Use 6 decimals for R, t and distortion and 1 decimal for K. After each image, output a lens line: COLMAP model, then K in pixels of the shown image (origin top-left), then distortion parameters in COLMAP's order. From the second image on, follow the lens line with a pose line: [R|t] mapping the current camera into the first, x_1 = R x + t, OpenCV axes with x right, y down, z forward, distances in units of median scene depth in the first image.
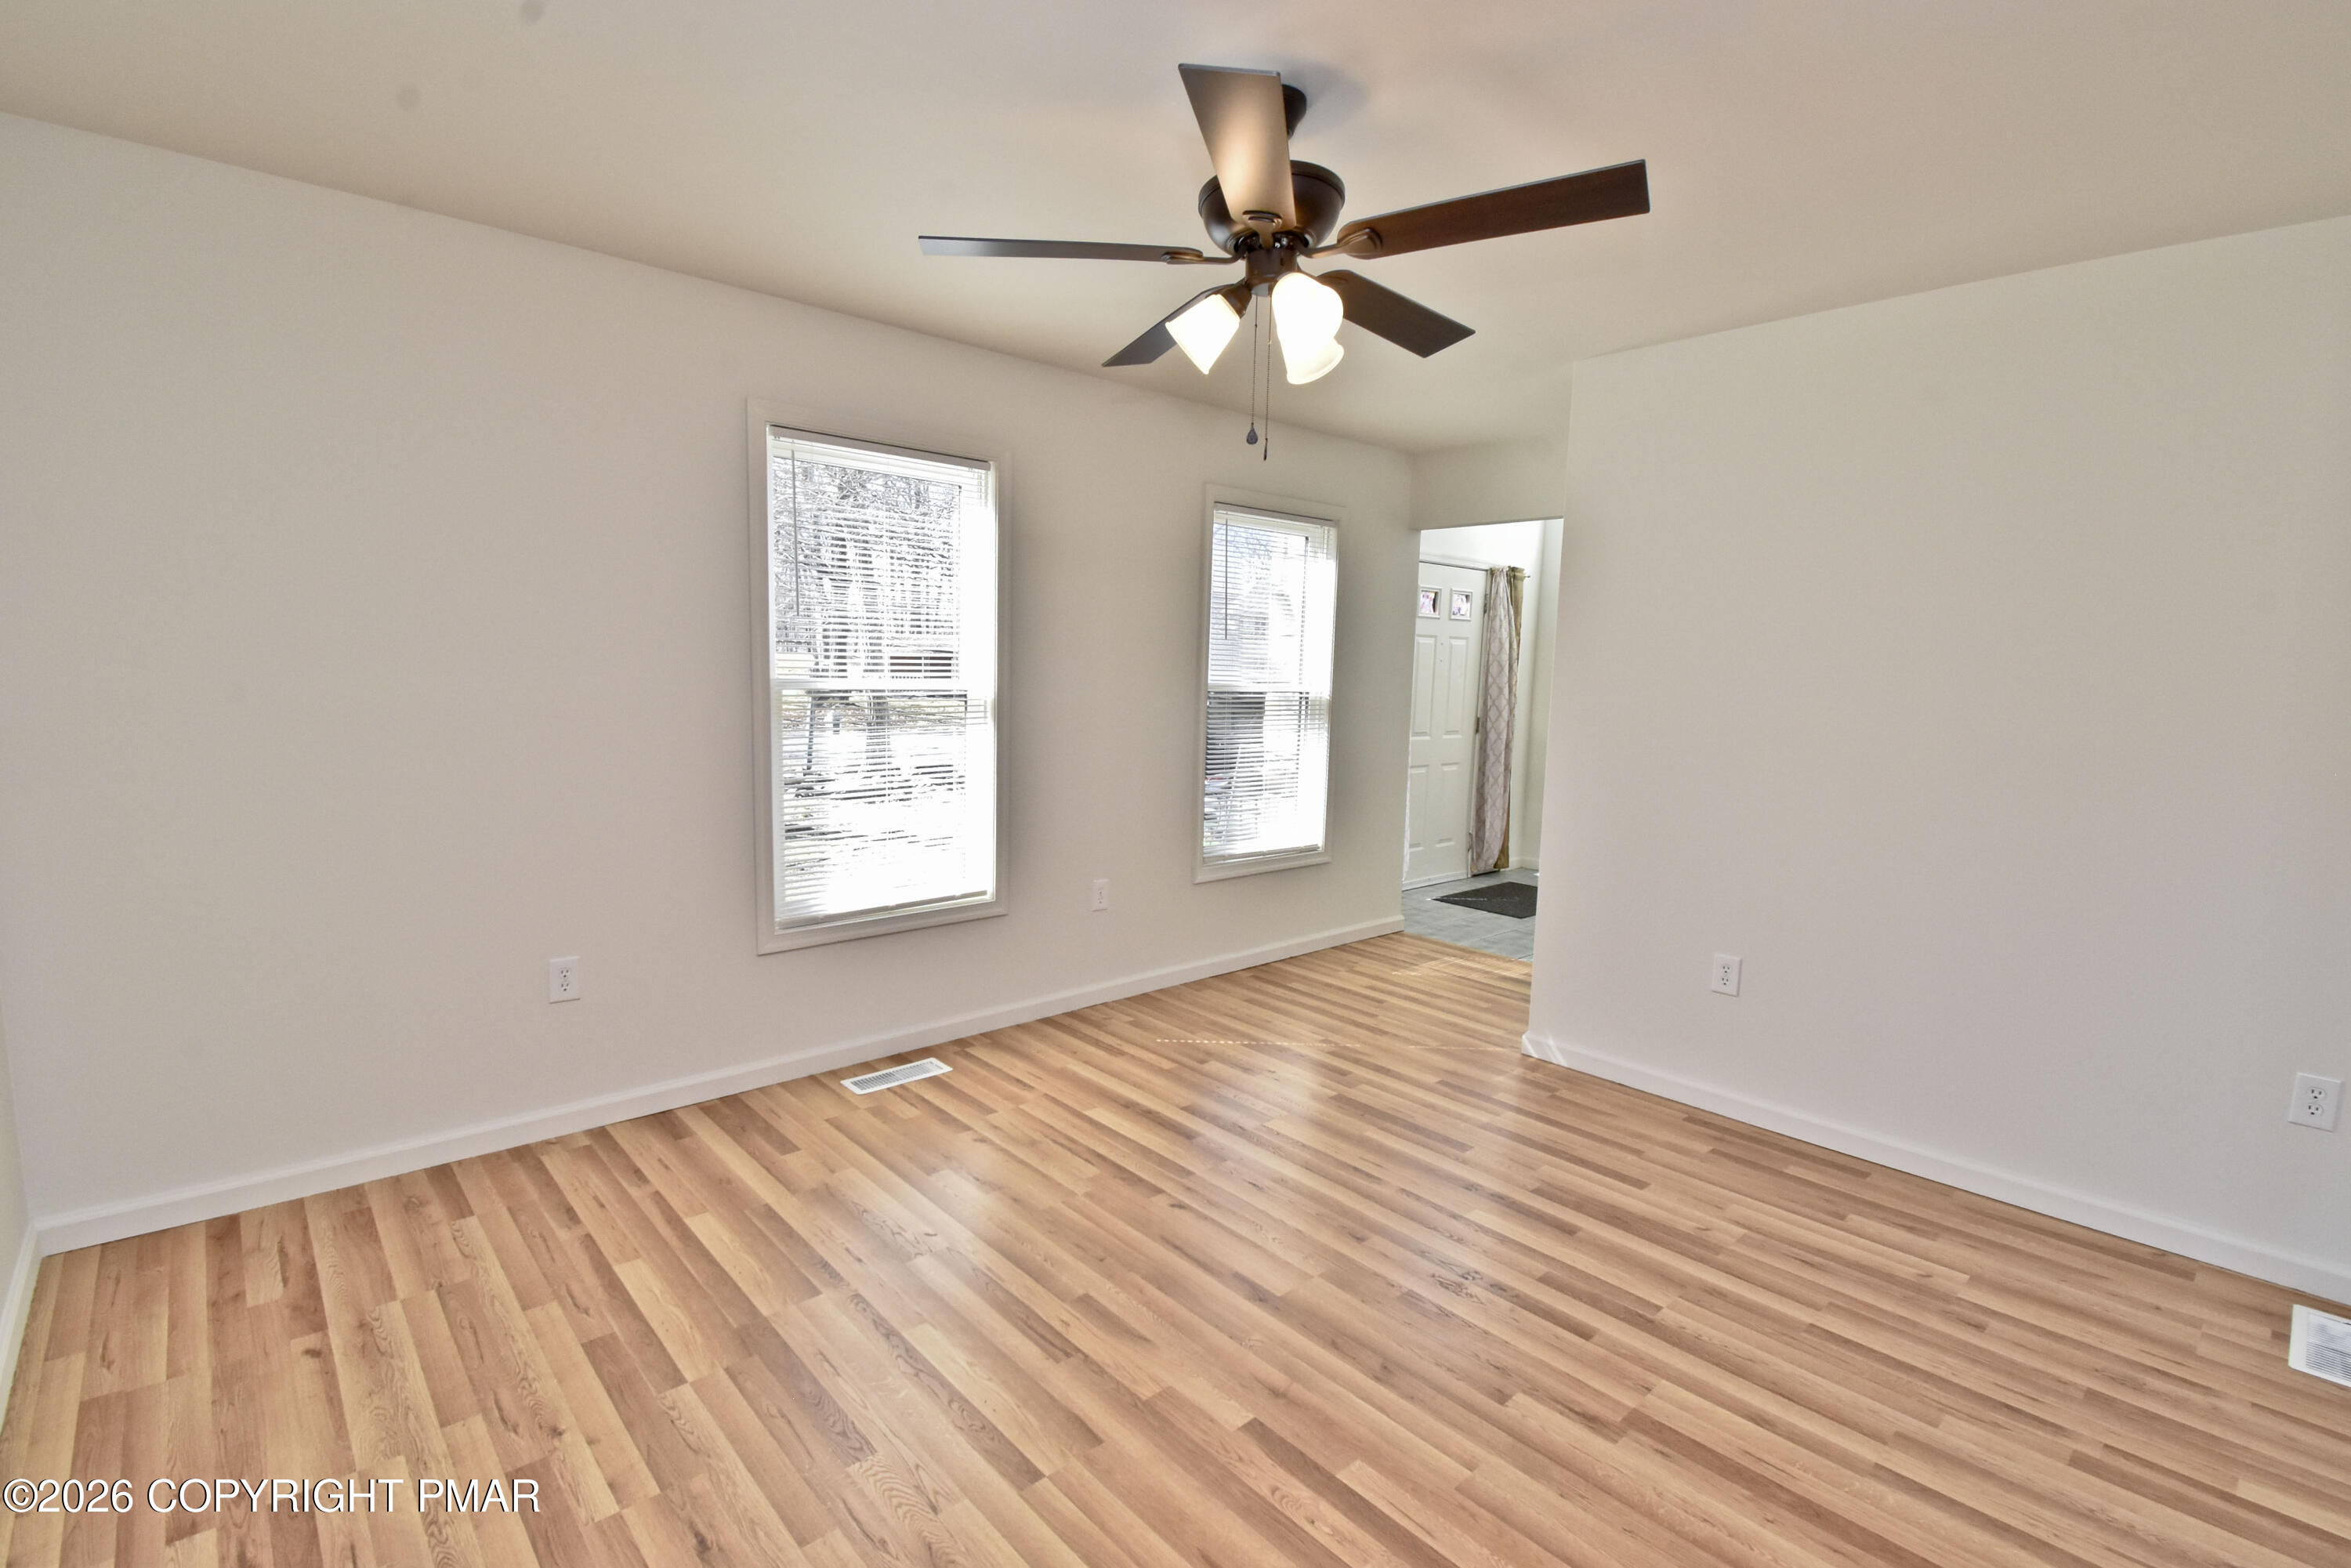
lens RADIAL K [[1054.1, 0, 1166.8], [0, 1054.1, 794.2], [0, 0, 1]] dist [0.018819, -0.025564]
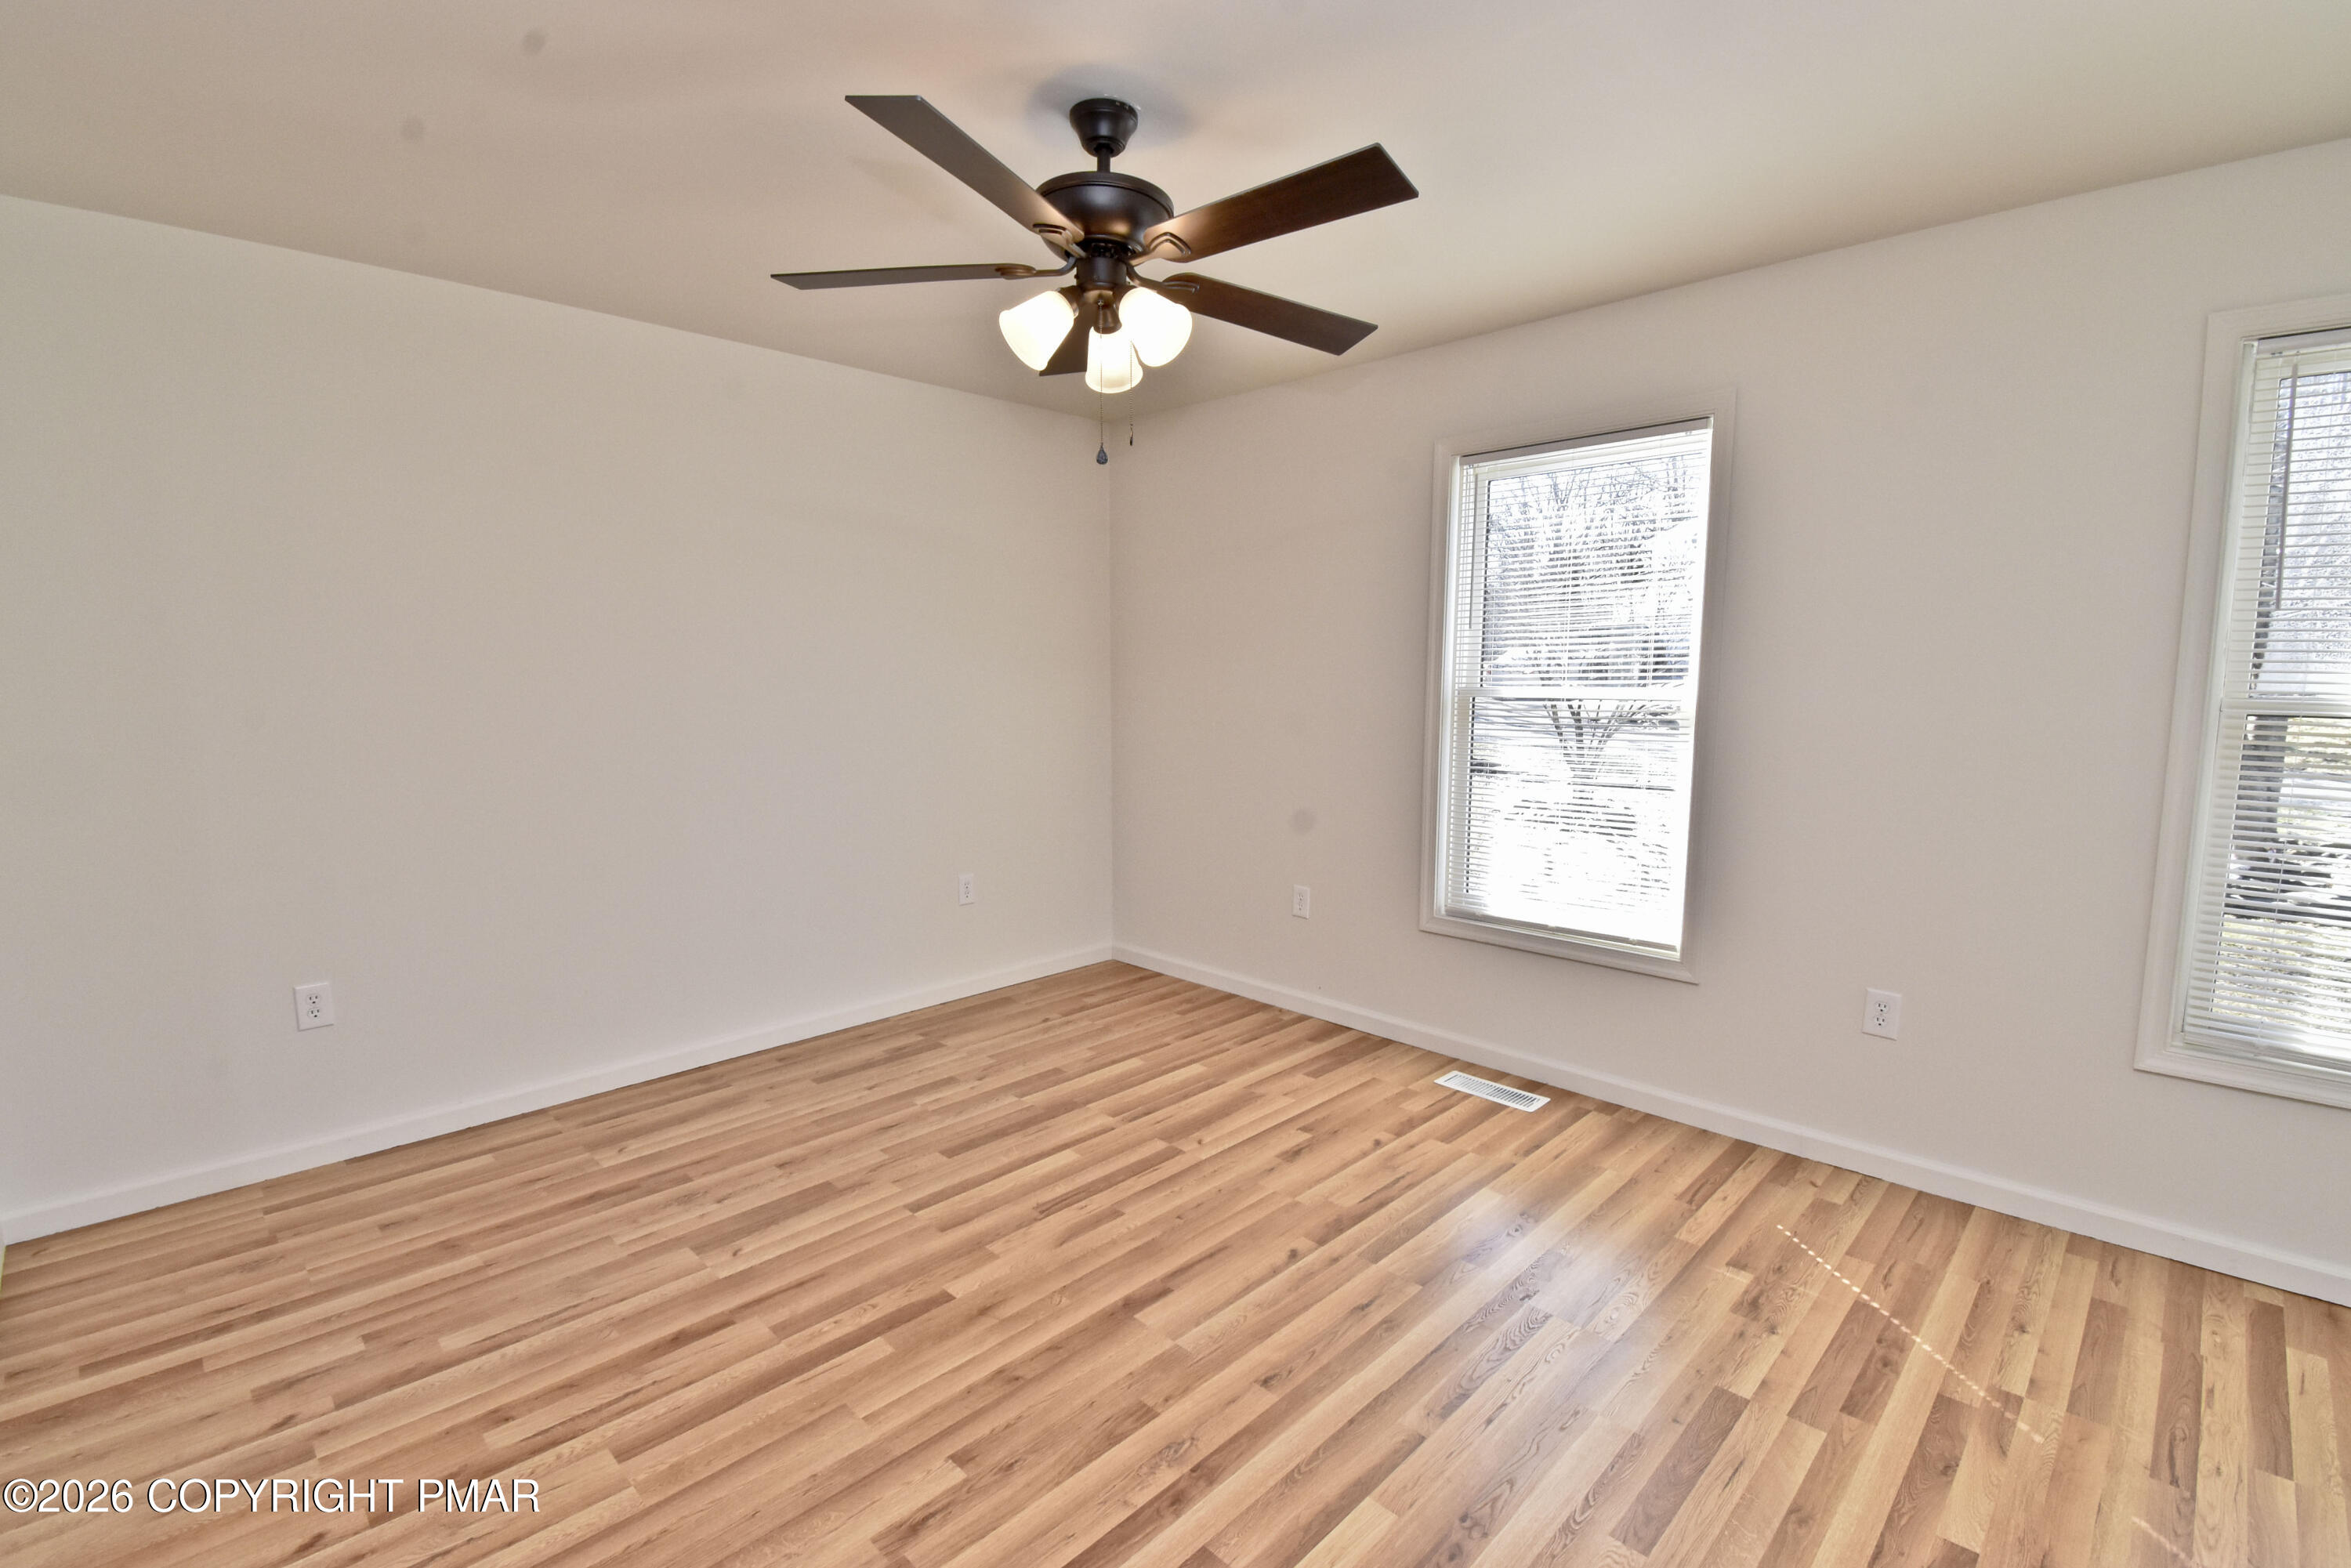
lens RADIAL K [[1054.1, 0, 1166.8], [0, 1054.1, 794.2], [0, 0, 1]] dist [0.018819, -0.025564]
pose [[0.065299, 0.093834, -0.993444, 0.939940], [-0.119265, 0.989166, 0.085591, -0.074787], [0.990713, 0.112894, 0.075783, 0.831858]]
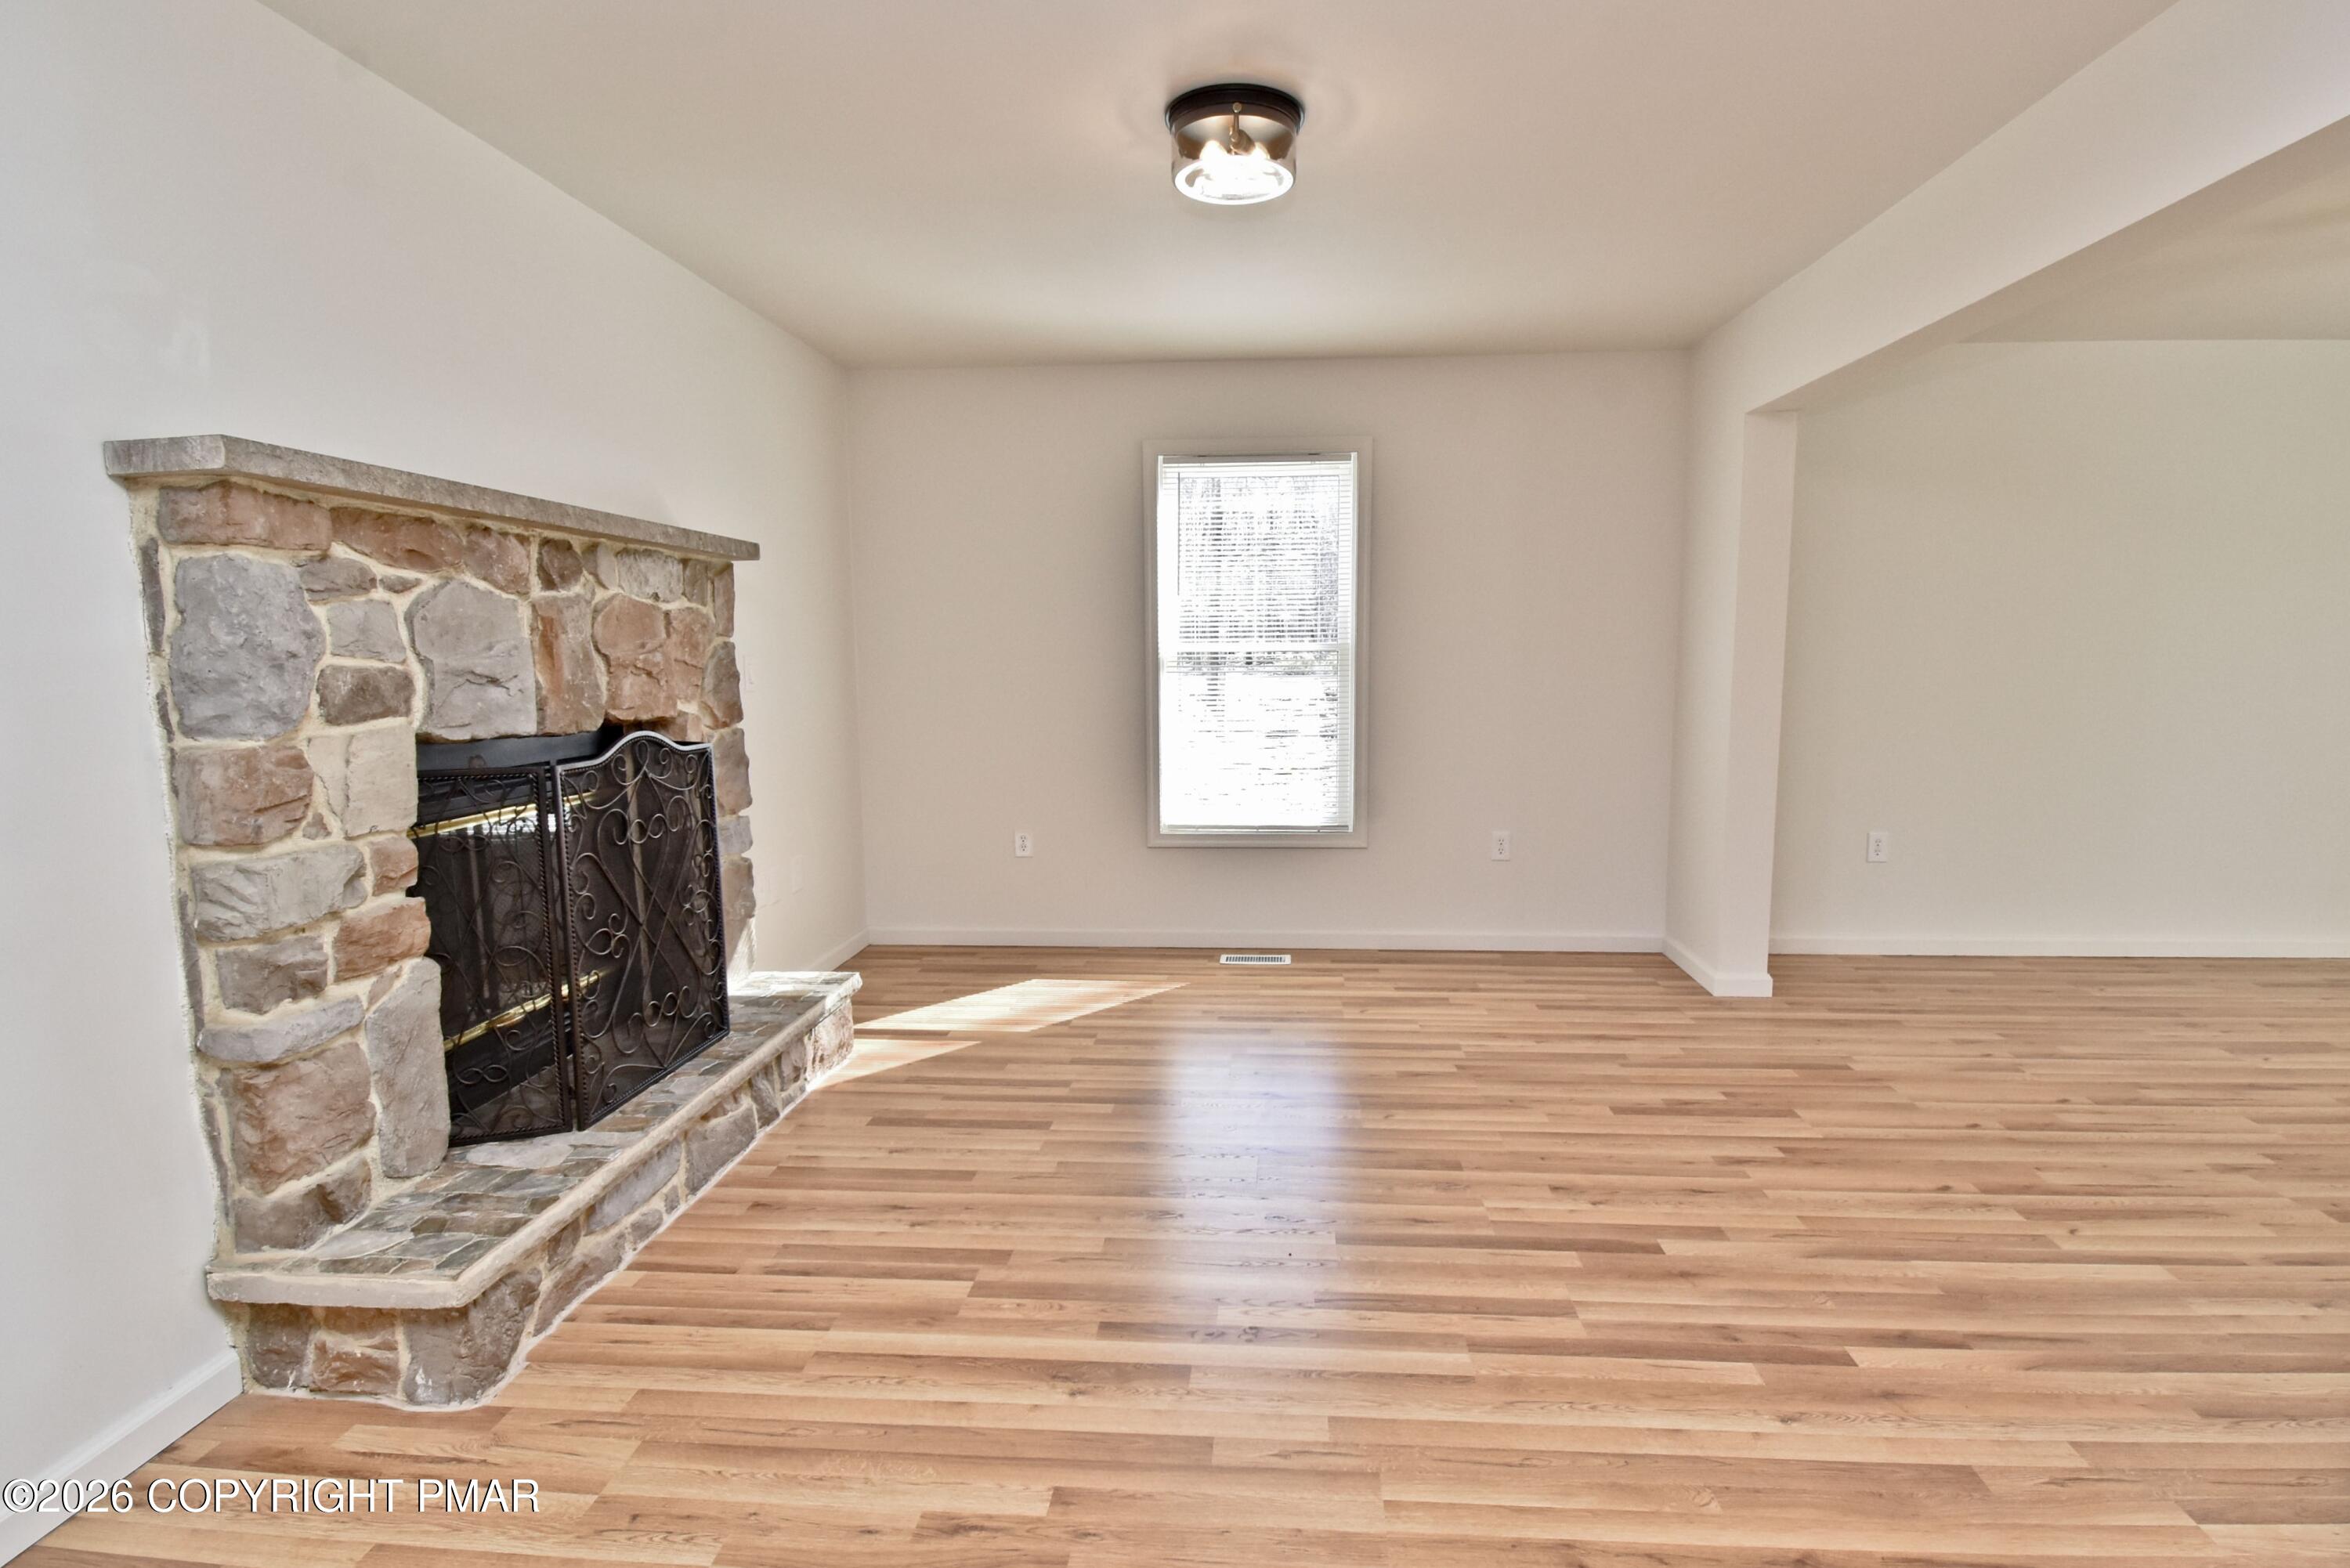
lens RADIAL K [[1184.3, 0, 1215.5], [0, 1184.3, 796.3], [0, 0, 1]] dist [-0.003116, -0.001410]
pose [[-0.708815, 0.069161, -0.701996, 1.863229], [-0.095617, 0.976576, 0.192759, 0.010184], [0.698884, 0.203754, -0.685598, 0.582183]]
